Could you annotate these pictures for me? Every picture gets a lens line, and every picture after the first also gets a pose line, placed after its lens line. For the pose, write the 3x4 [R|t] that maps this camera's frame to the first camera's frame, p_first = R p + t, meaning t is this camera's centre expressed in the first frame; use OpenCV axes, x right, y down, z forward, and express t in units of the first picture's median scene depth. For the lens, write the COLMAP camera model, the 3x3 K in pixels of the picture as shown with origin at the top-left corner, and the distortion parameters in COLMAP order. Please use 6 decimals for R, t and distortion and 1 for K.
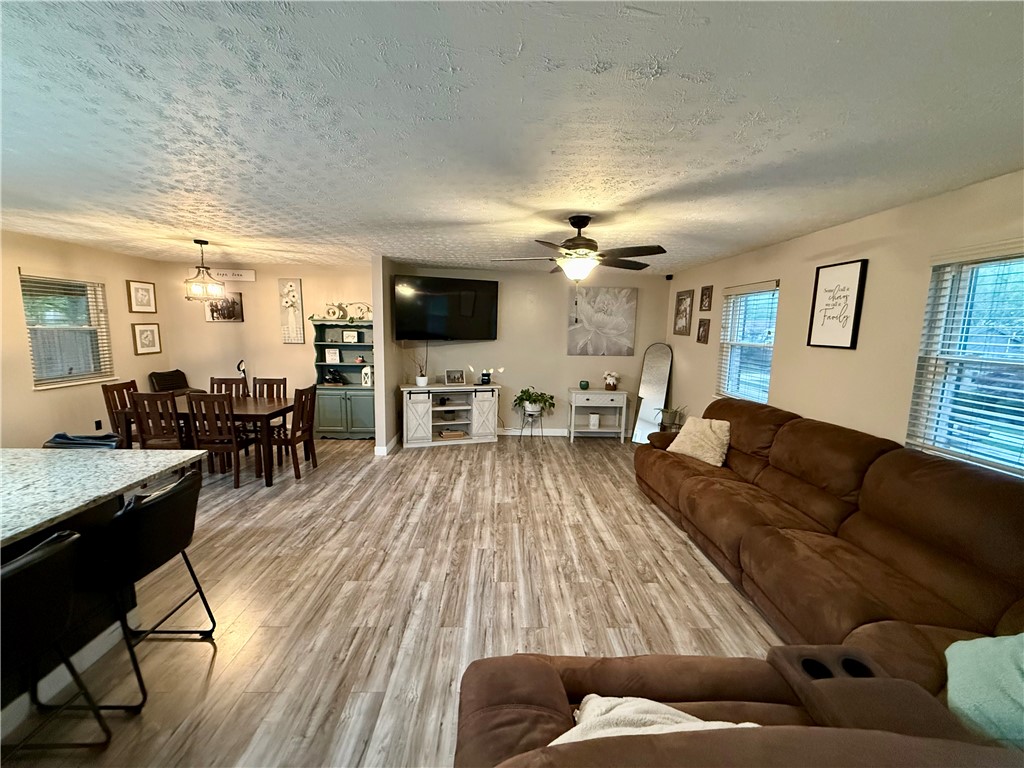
lens RADIAL K [[407.5, 0, 508.8], [0, 407.5, 383.4], [0, 0, 1]] dist [-0.001312, 0.000734]
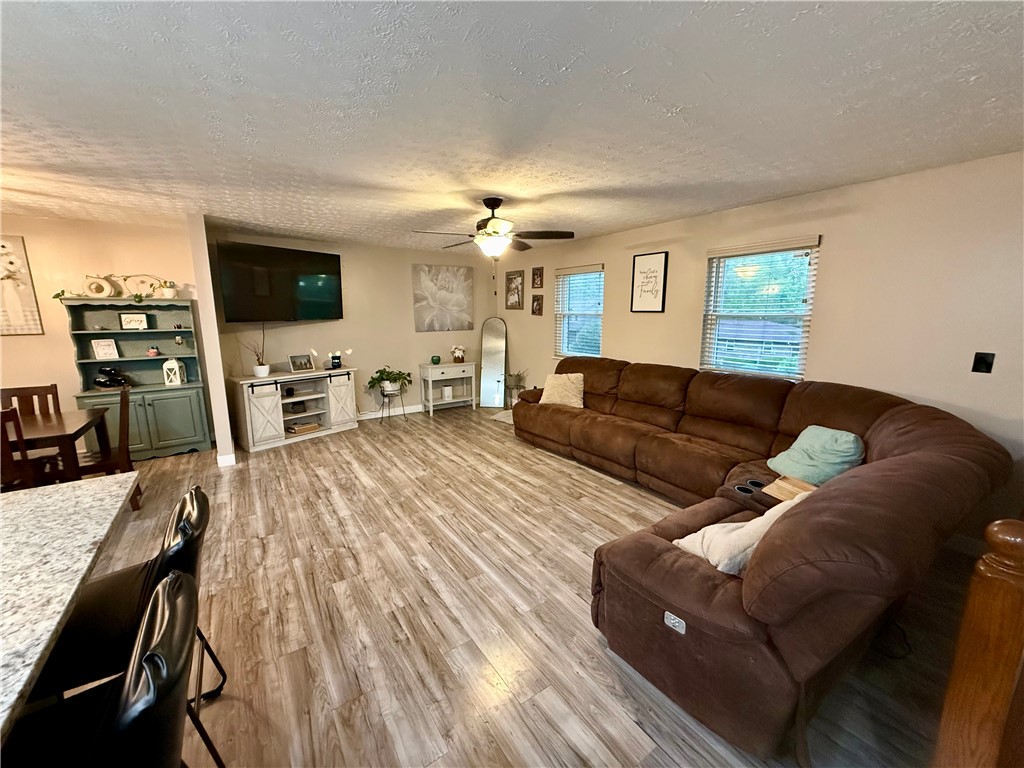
lens RADIAL K [[407.5, 0, 508.4], [0, 407.5, 383.4], [0, 0, 1]] dist [-0.001312, 0.000734]
pose [[0.841836, -0.116478, 0.527015, -0.328891], [0.093869, 0.993152, 0.069558, 0.013003], [-0.531507, -0.009086, 0.847005, 0.024710]]
